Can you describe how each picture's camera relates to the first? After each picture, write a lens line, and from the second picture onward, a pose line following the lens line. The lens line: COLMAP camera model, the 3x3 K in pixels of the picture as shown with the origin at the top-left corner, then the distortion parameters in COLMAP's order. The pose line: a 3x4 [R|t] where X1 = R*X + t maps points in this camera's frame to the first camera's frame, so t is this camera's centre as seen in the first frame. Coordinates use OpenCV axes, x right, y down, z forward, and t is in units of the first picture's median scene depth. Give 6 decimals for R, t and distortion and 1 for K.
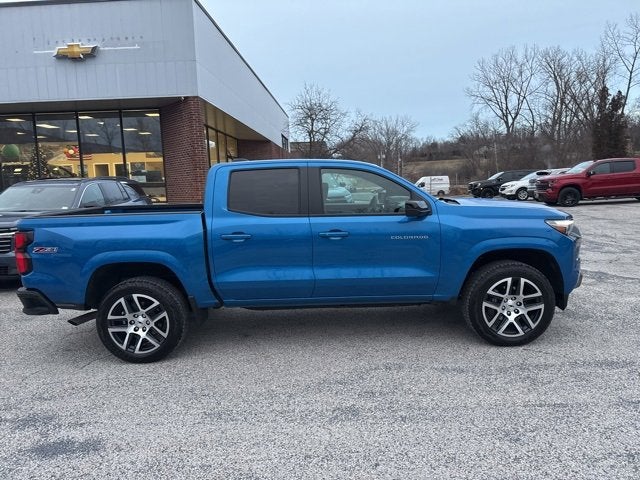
lens RADIAL K [[447.3, 0, 323.2], [0, 447.3, 245.1], [0, 0, 1]] dist [0.042137, -0.049144]
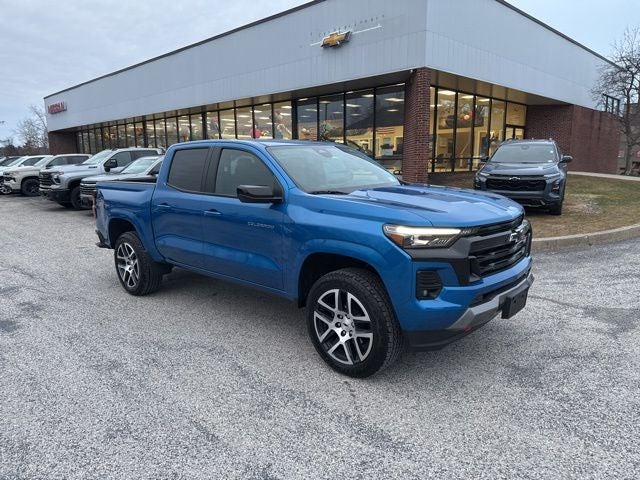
lens RADIAL K [[447.3, 0, 323.4], [0, 447.3, 244.1], [0, 0, 1]] dist [0.042137, -0.049144]
pose [[0.738055, 0.146163, -0.658720, 0.890221], [-0.104137, 0.989234, 0.102821, -0.084956], [0.666657, -0.007291, 0.745329, 0.383788]]
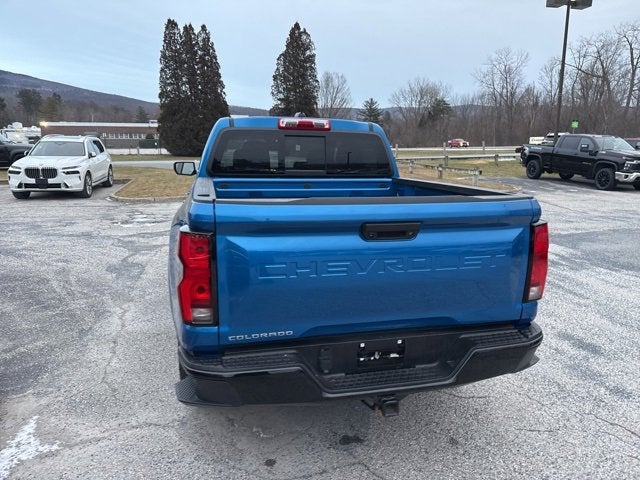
lens RADIAL K [[450.2, 0, 323.9], [0, 450.2, 244.1], [0, 0, 1]] dist [0.038330, -0.042089]
pose [[-0.243139, -0.162713, 0.956247, -1.120588], [0.139921, 0.969636, 0.200568, -0.144790], [-0.959847, 0.182565, -0.212989, 1.353075]]
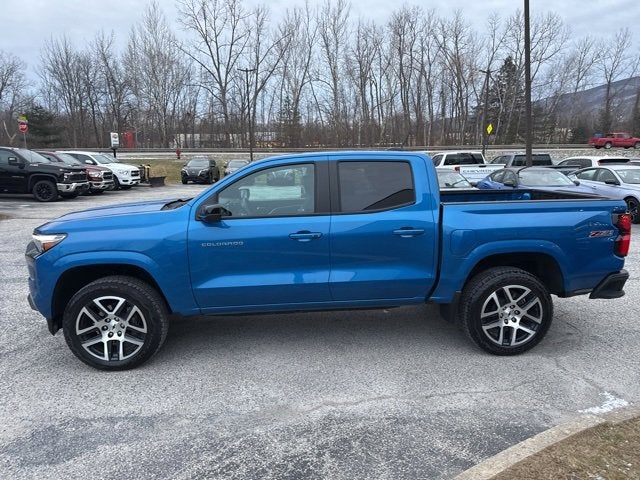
lens RADIAL K [[450.2, 0, 324.7], [0, 450.2, 242.9], [0, 0, 1]] dist [0.038330, -0.042089]
pose [[-0.995832, 0.060619, -0.068153, 0.045306], [0.035013, 0.944009, 0.328058, -0.371531], [0.084223, 0.324304, -0.942196, 2.266836]]
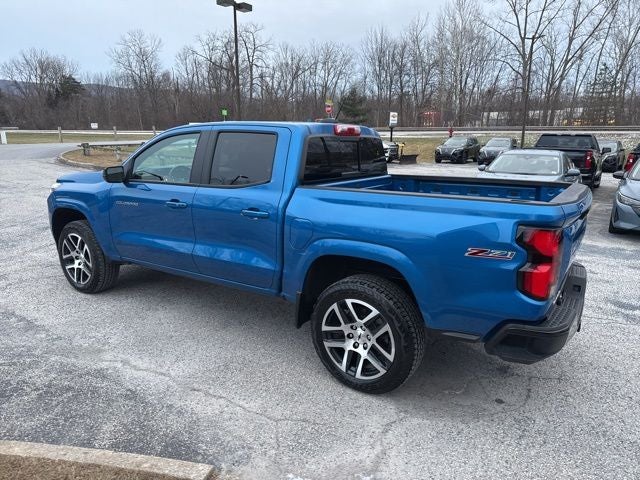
lens RADIAL K [[450.2, 0, 316.8], [0, 450.2, 241.7], [0, 0, 1]] dist [0.038330, -0.042089]
pose [[-0.830530, -0.097250, 0.548419, -0.742129], [0.101447, 0.941755, 0.320633, -0.285899], [-0.547658, 0.321931, -0.772290, 1.991215]]
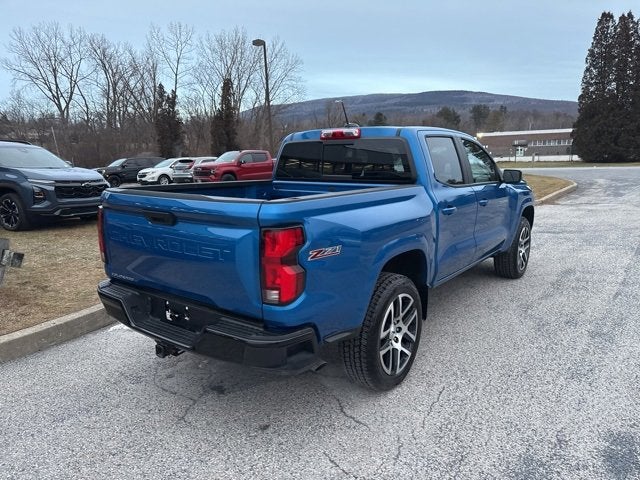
lens RADIAL K [[450.2, 0, 321.9], [0, 450.2, 244.2], [0, 0, 1]] dist [0.038330, -0.042089]
pose [[0.600263, -0.120182, 0.790721, -1.057835], [0.104908, 0.991935, 0.071125, -0.040690], [-0.792892, 0.040259, 0.608030, 0.632565]]
